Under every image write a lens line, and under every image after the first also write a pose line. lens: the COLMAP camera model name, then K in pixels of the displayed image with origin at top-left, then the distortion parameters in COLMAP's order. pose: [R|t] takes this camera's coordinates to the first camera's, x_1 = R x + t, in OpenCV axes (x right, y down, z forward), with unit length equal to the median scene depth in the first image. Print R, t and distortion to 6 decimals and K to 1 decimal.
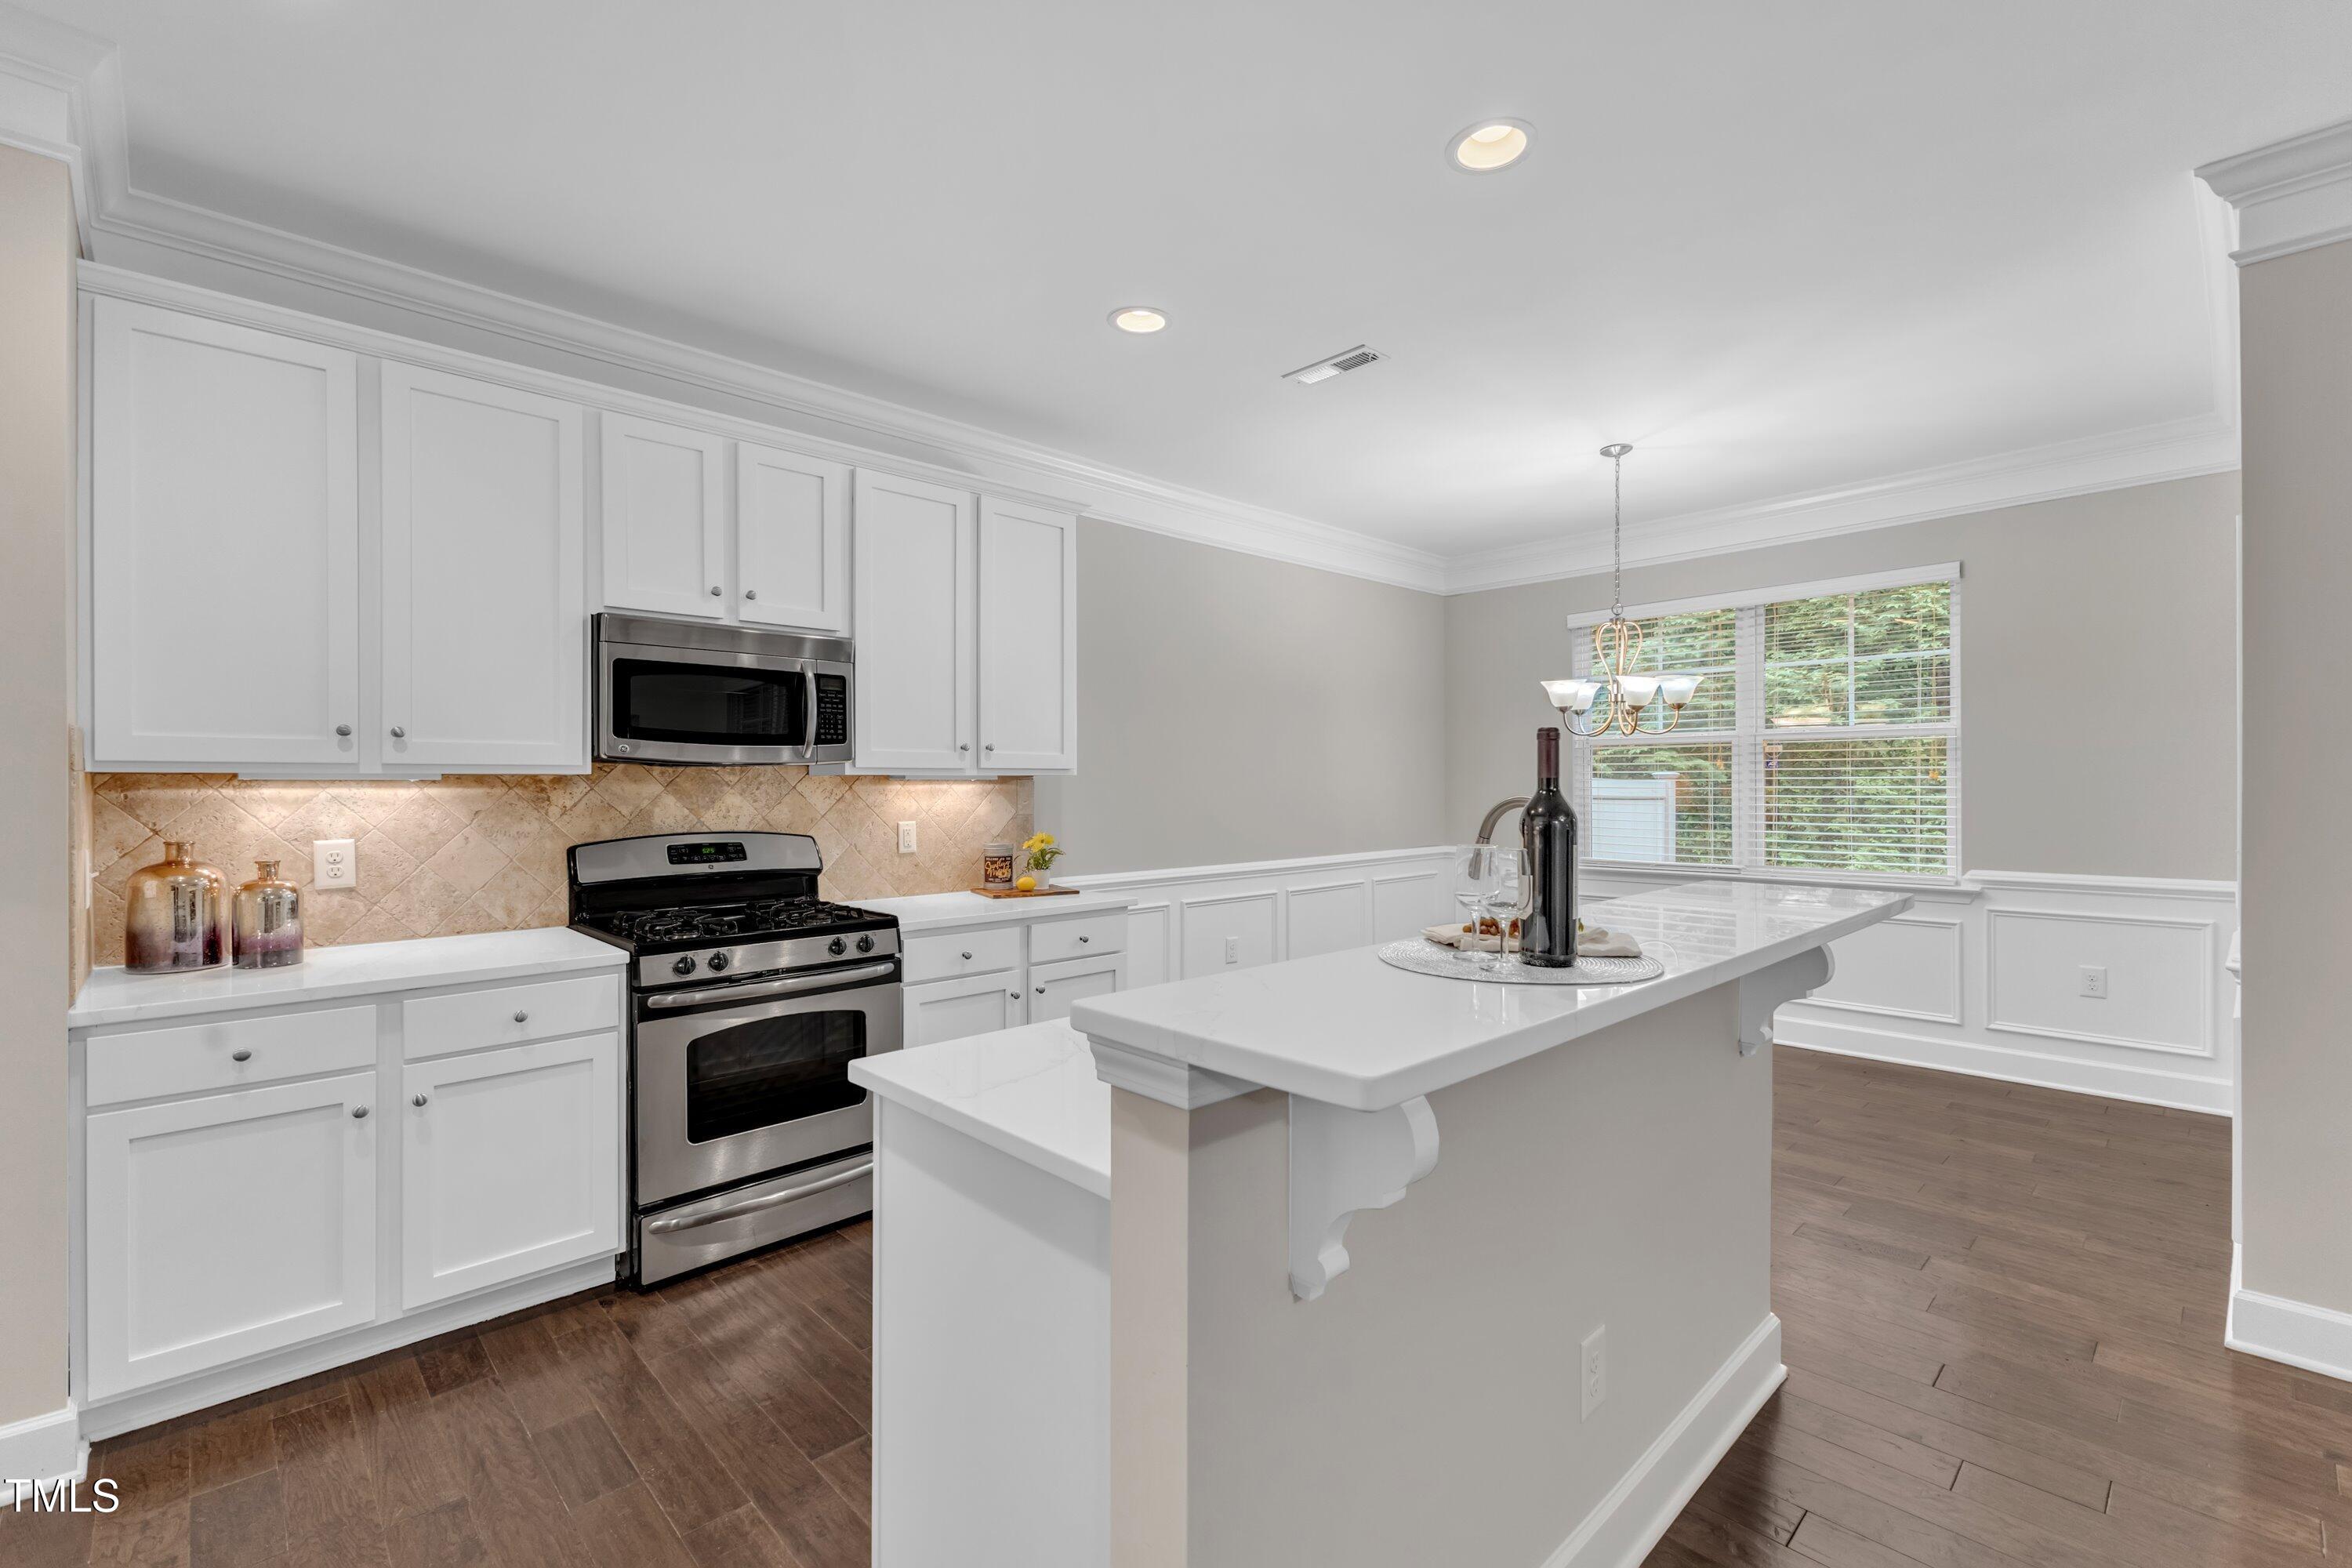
lens RADIAL K [[1023.5, 0, 1176.0], [0, 1023.5, 784.0], [0, 0, 1]] dist [0.013953, 0.000135]
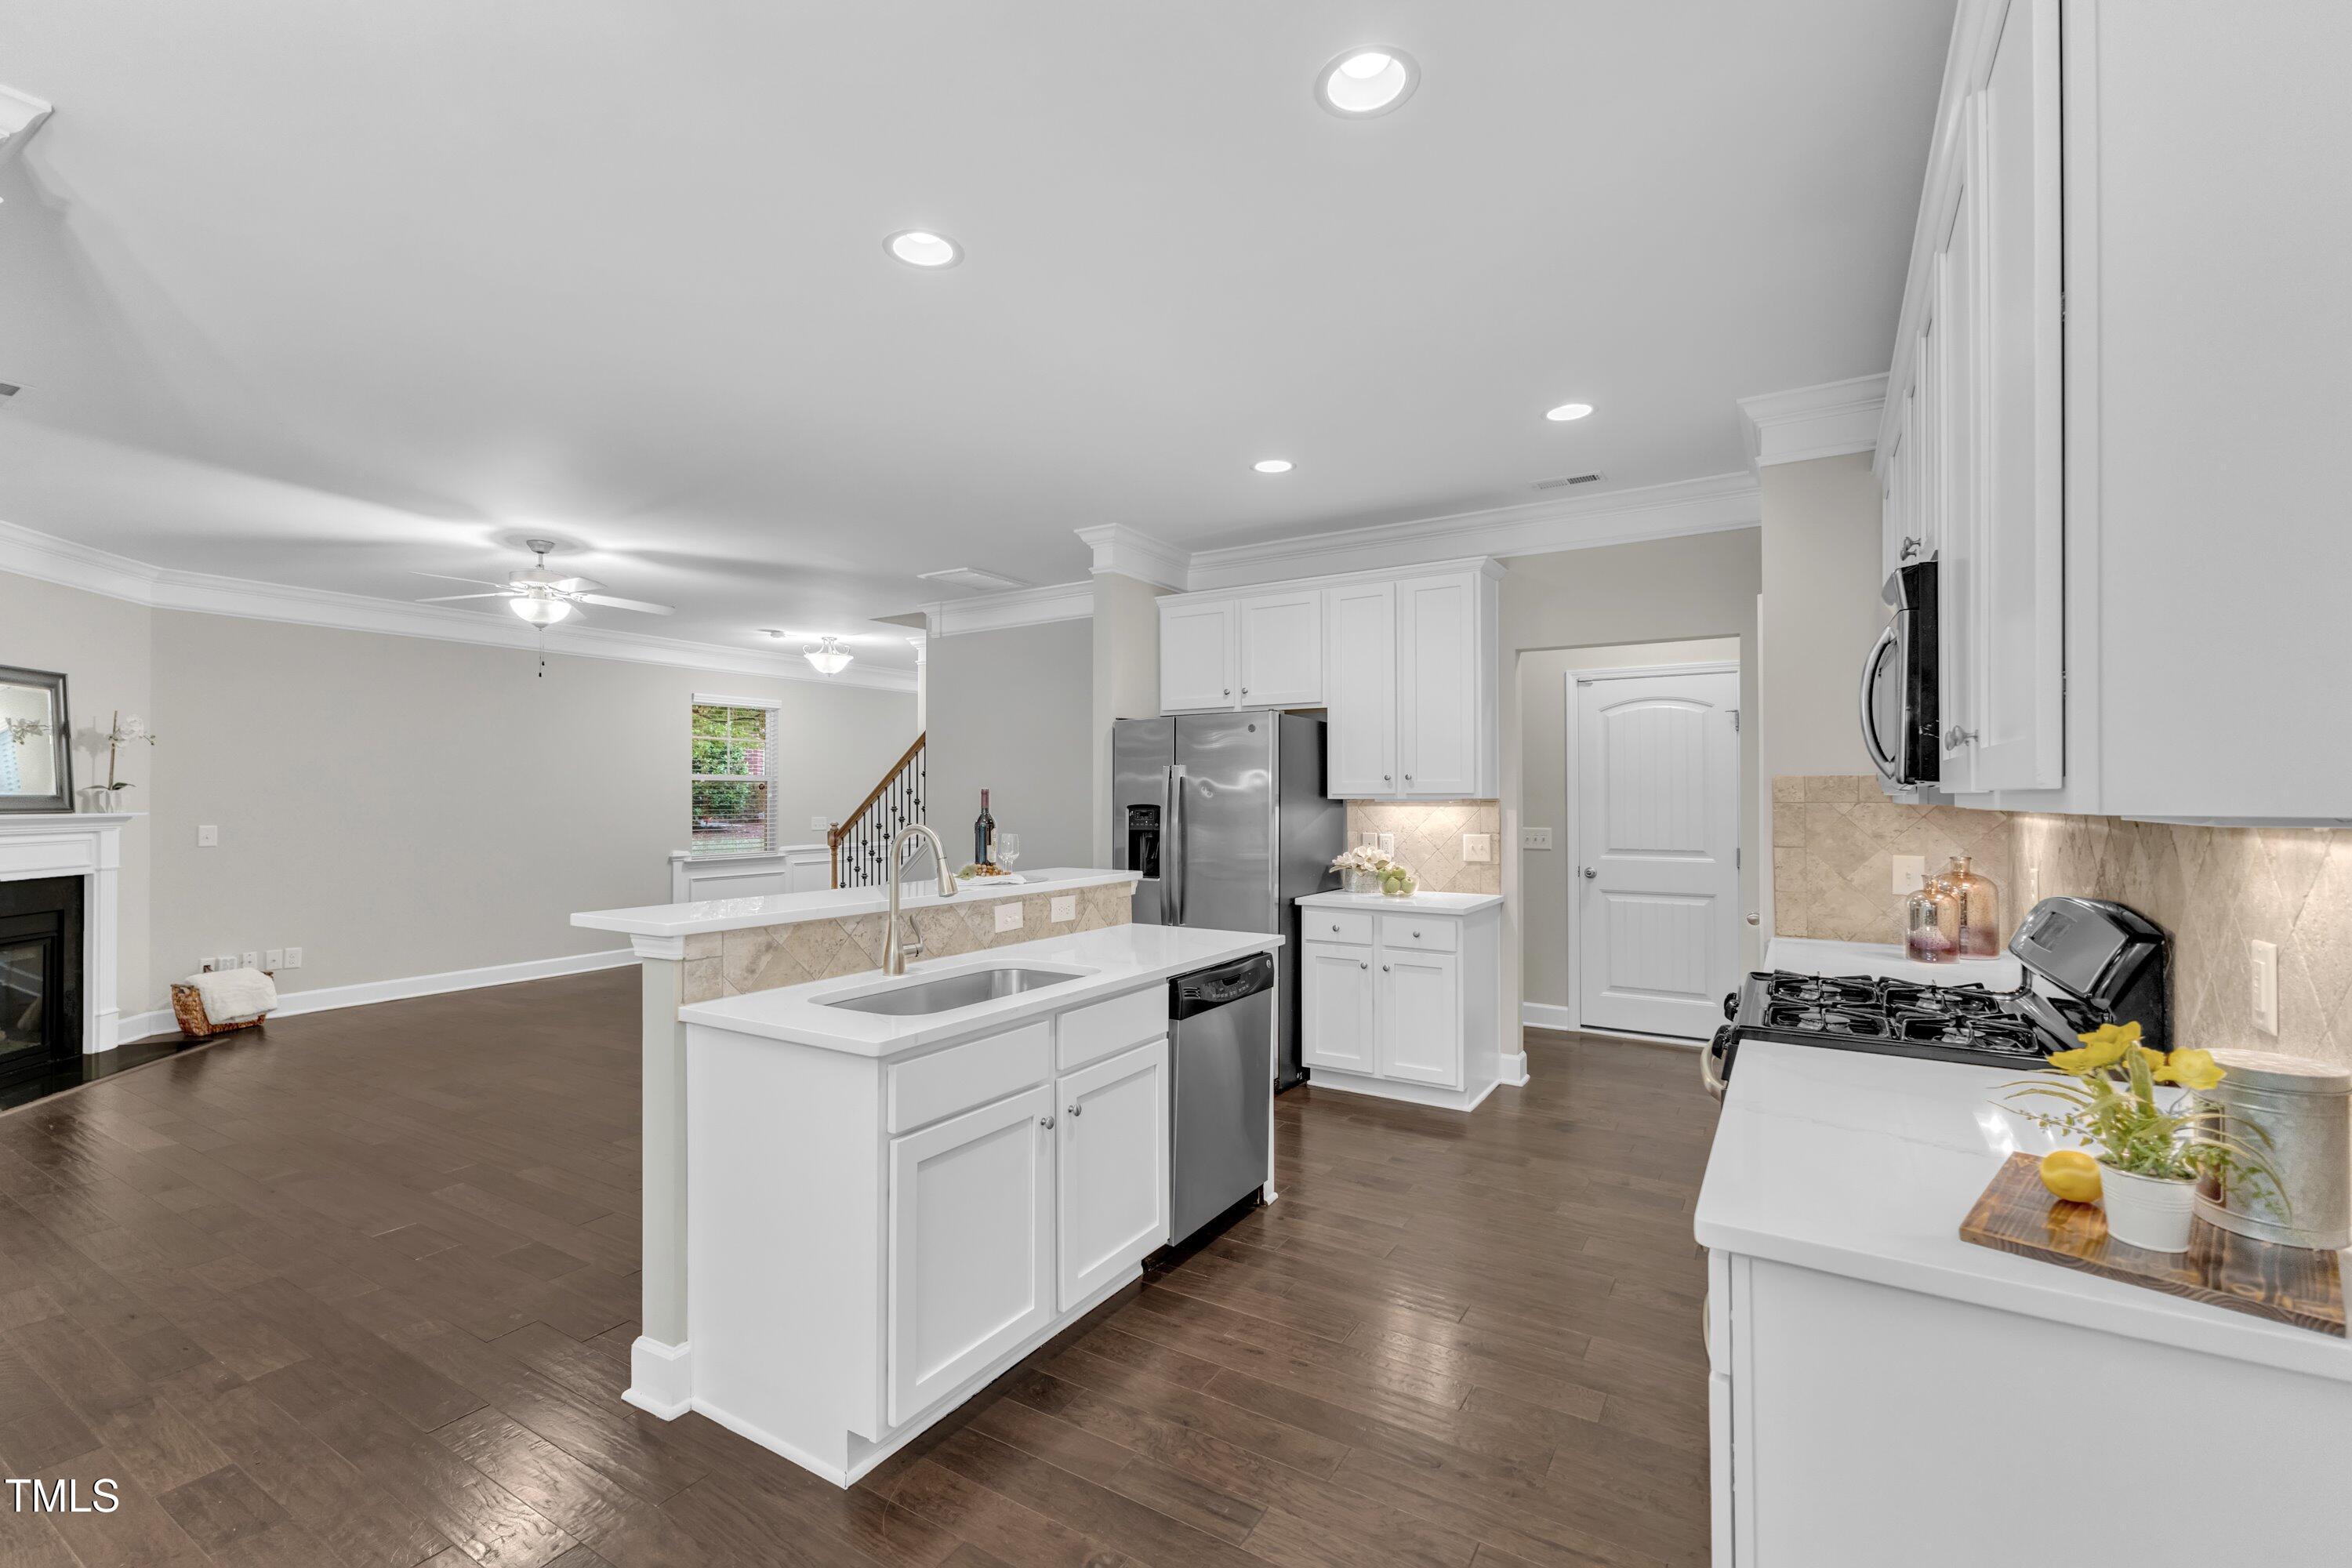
lens RADIAL K [[1019.9, 0, 1174.8], [0, 1019.9, 789.8], [0, 0, 1]] dist [0.014372, 0.000192]
pose [[-0.969464, -0.000420, -0.245233, 0.219444], [0.000608, 0.999991, -0.004117, -0.016811], [0.245233, -0.004141, -0.969455, 1.500537]]
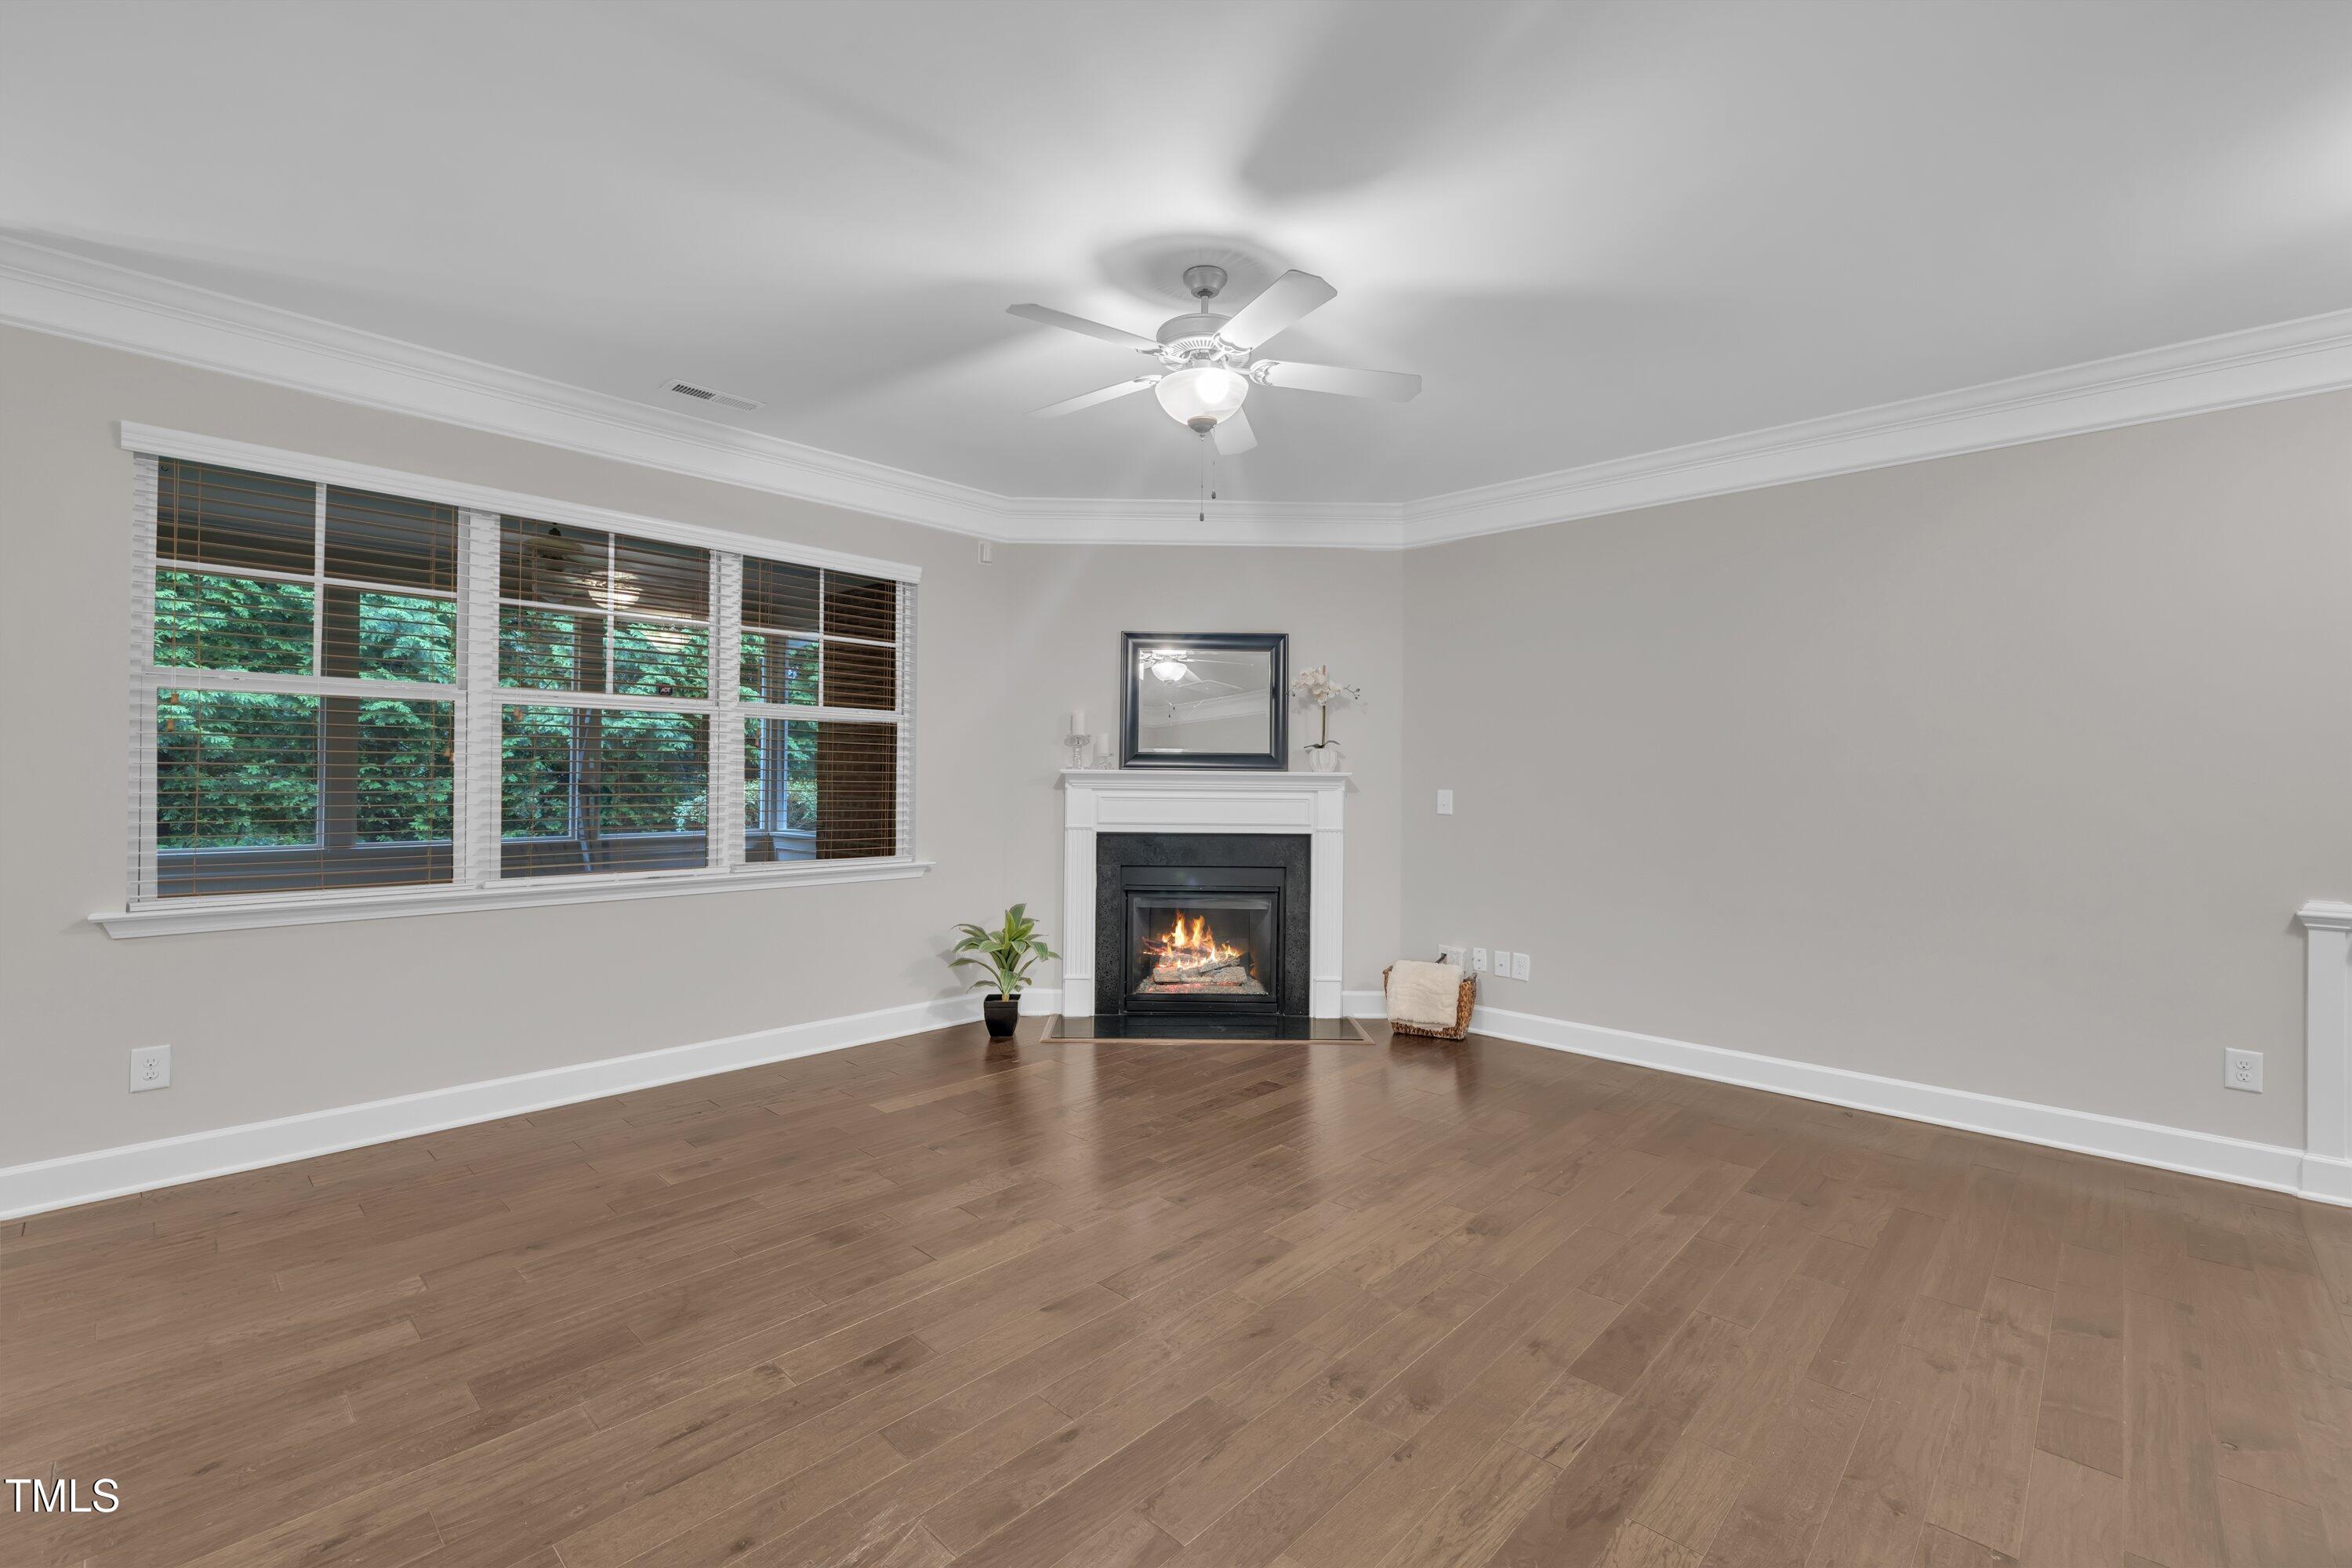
lens RADIAL K [[1005.5, 0, 1168.4], [0, 1005.5, 772.7], [0, 0, 1]] dist [0.000418, 0.000093]
pose [[-0.042768, 0.000251, 0.999085, -0.091082], [-0.006978, 0.999975, -0.000550, 0.016827], [-0.999061, -0.006996, -0.042765, -0.300035]]
